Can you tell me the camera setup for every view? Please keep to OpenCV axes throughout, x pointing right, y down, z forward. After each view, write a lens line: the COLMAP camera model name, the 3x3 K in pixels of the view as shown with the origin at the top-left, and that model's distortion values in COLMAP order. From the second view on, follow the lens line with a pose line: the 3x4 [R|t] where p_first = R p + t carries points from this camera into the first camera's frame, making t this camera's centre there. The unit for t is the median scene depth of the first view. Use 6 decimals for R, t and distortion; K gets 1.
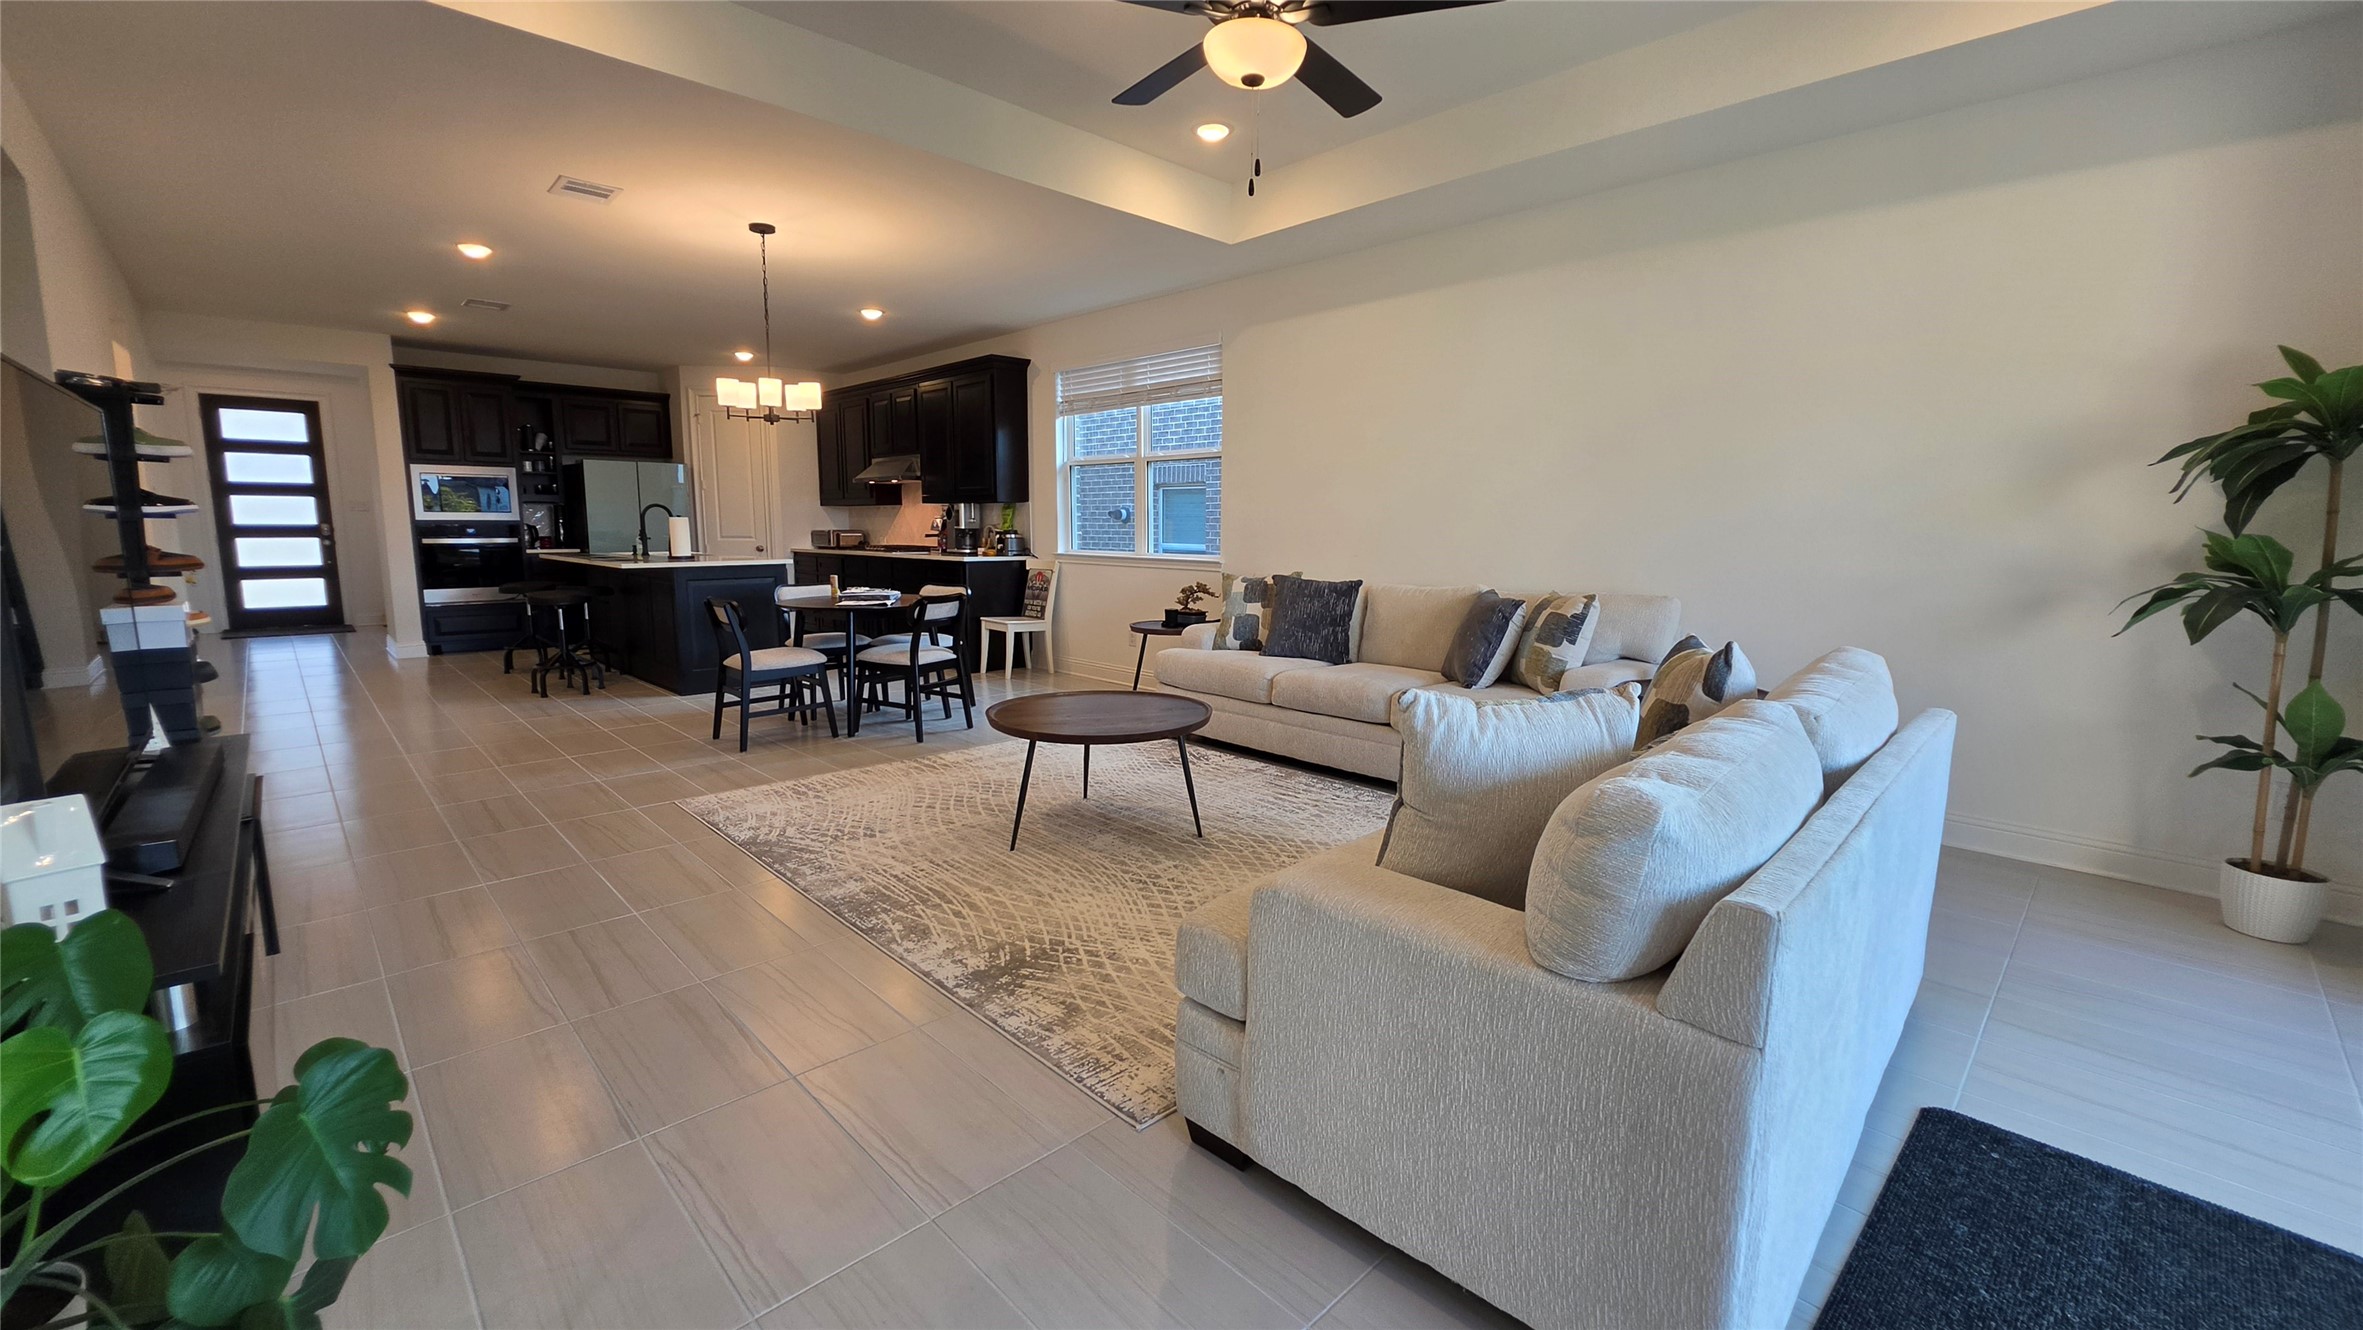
lens RADIAL K [[945.4, 0, 1192.7], [0, 945.4, 653.4], [0, 0, 1]] dist [0.002497, 0.000433]
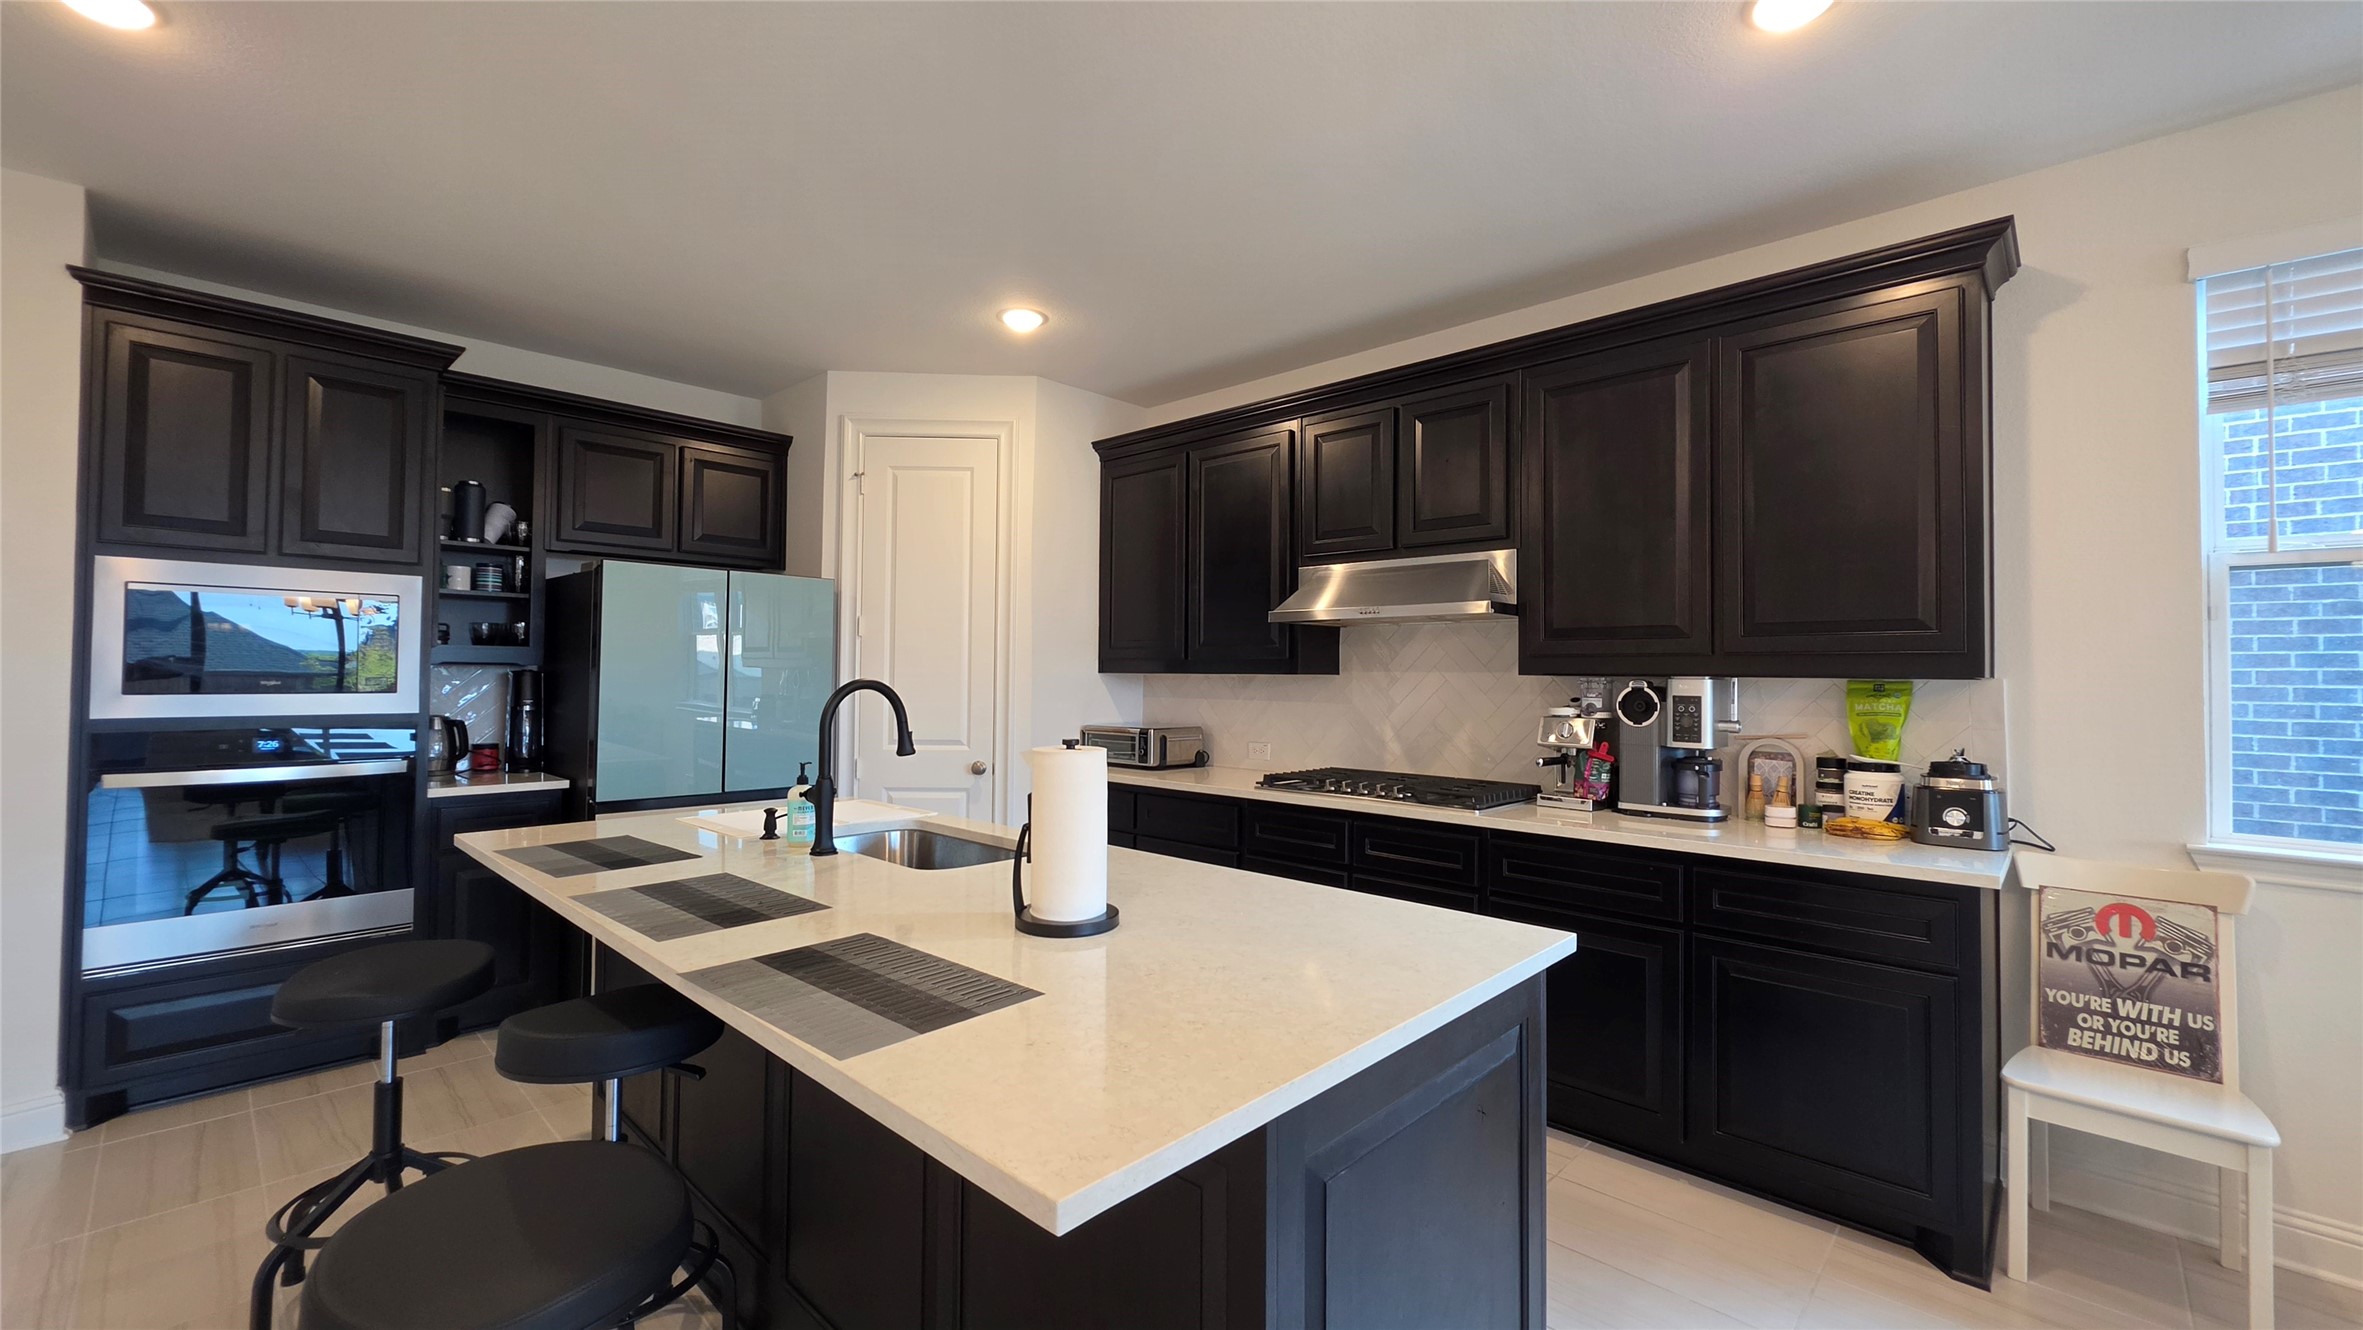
lens RADIAL K [[945.4, 0, 1185.2], [0, 945.4, 659.2], [0, 0, 1]] dist [0.002497, 0.000433]
pose [[0.999199, 0.006465, 0.039488, -0.405672], [-0.000248, 0.987846, -0.155436, -0.099424], [-0.040013, 0.155302, 0.987056, 0.590016]]
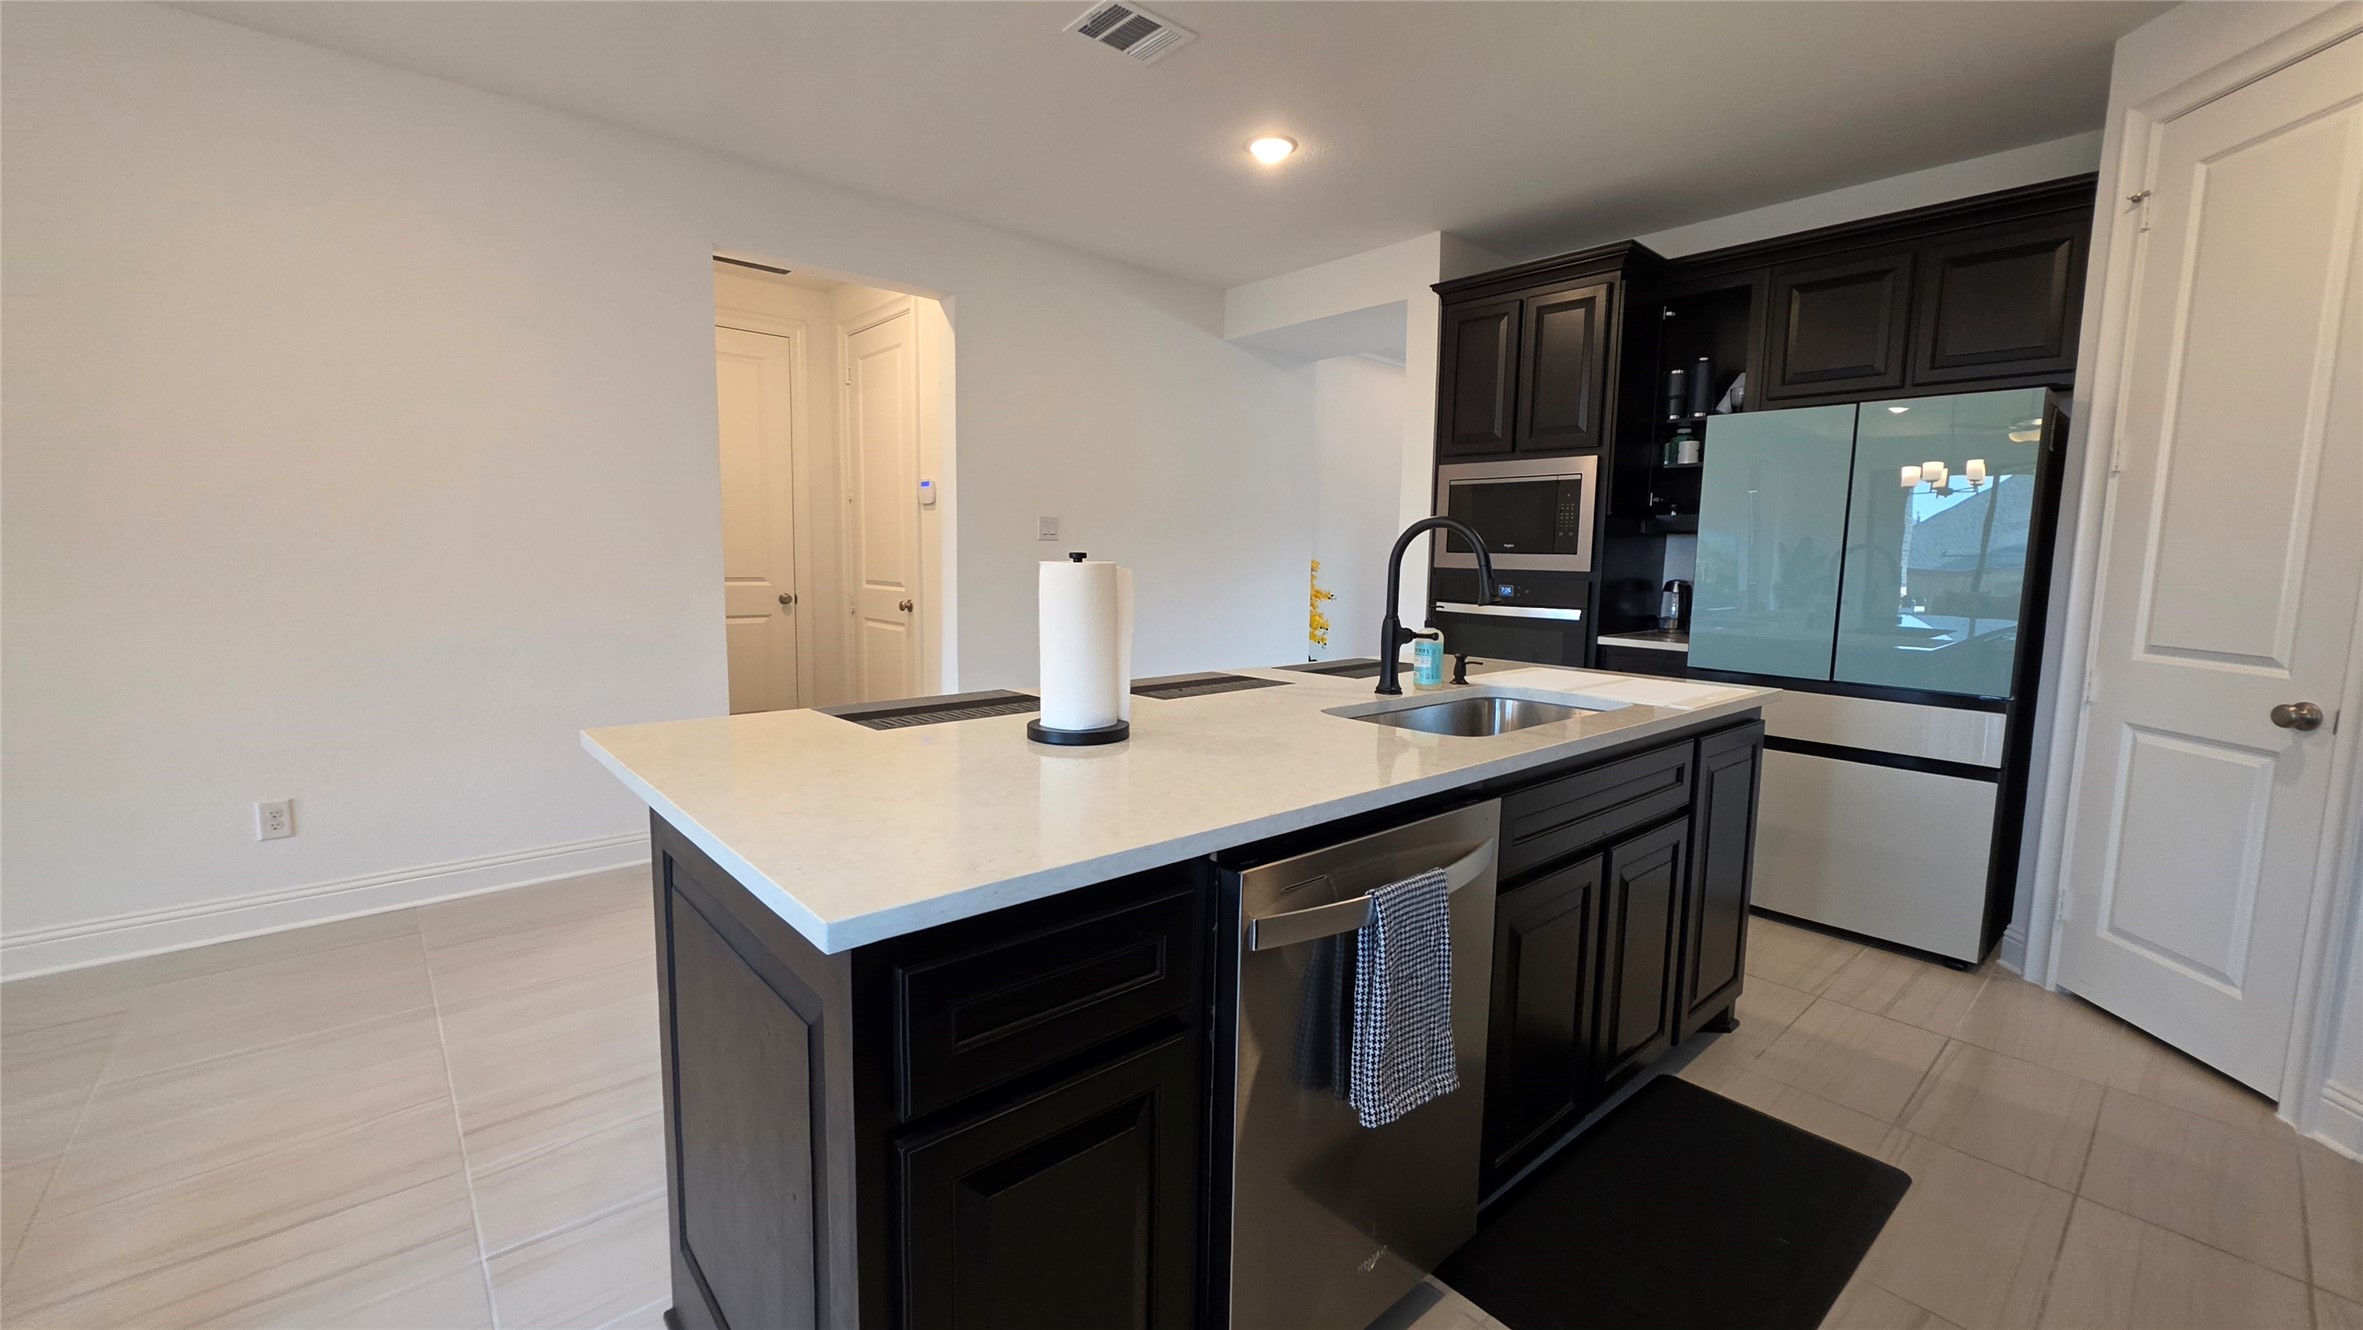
lens RADIAL K [[945.4, 0, 1175.1], [0, 945.4, 663.1], [0, 0, 1]] dist [0.002497, 0.000433]
pose [[-0.042235, 0.116147, -0.992334, -0.239835], [-0.153513, 0.980671, 0.121316, -0.117845], [0.987244, 0.157460, -0.023588, 0.793160]]
